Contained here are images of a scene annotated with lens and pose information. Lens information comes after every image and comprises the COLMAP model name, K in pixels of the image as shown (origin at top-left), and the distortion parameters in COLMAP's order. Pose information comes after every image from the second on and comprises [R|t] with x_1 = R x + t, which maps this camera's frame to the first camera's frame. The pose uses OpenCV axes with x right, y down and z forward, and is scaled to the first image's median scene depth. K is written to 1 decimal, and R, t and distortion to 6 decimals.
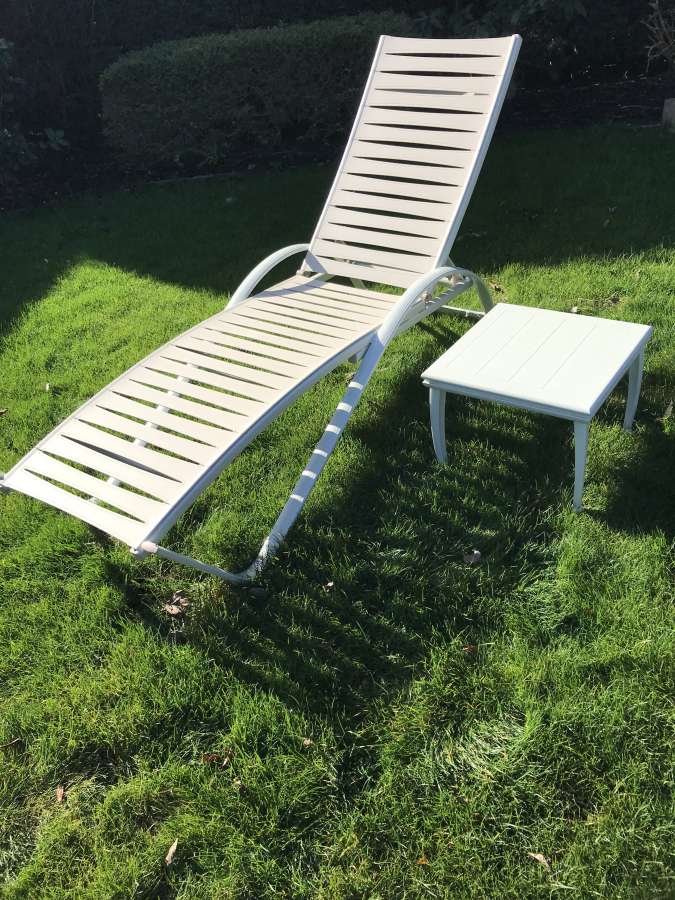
lens RADIAL K [[707.0, 0, 337.5], [0, 707.0, 450.0], [0, 0, 1]] dist [0.005966, -0.001492]
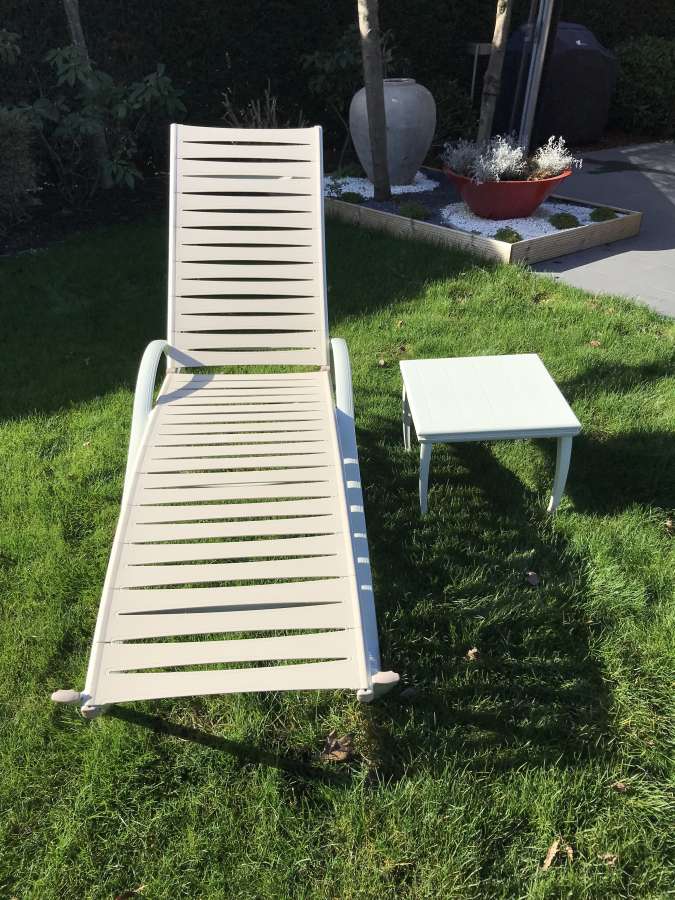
lens RADIAL K [[713.9, 0, 337.5], [0, 713.9, 450.0], [0, 0, 1]] dist [0.000586, 0.003923]
pose [[0.783605, -0.239084, 0.573412, -0.533555], [0.299211, 0.954123, -0.011070, -0.097804], [-0.544459, 0.180246, 0.819192, 0.190317]]
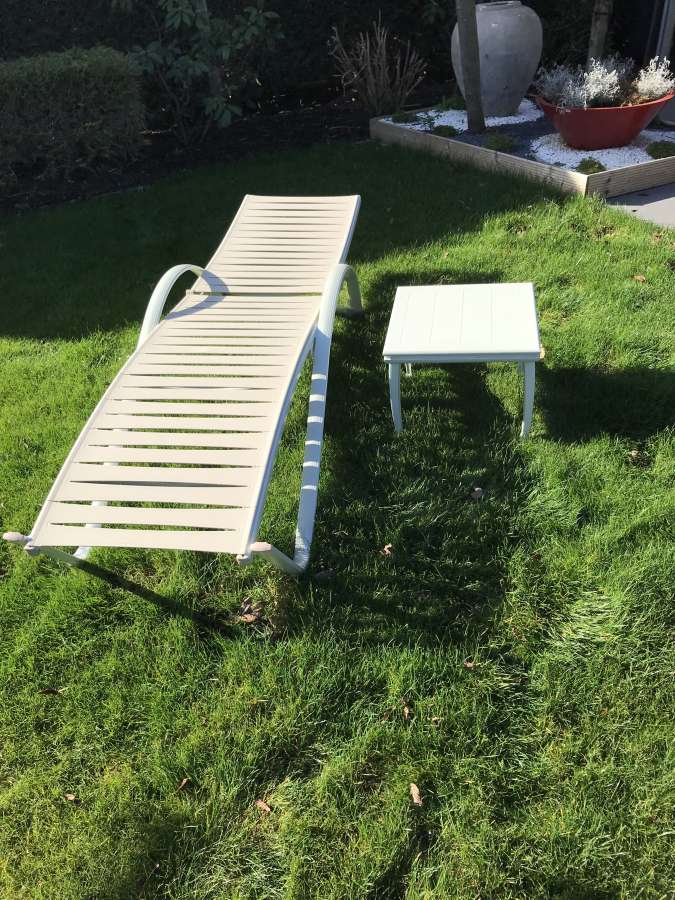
lens RADIAL K [[707.0, 0, 337.5], [0, 707.0, 450.0], [0, 0, 1]] dist [0.005966, -0.001492]
pose [[0.896313, -0.228334, 0.380115, -0.372231], [0.243578, 0.969846, 0.008225, 0.013912], [-0.370531, 0.085215, 0.924903, 0.004369]]
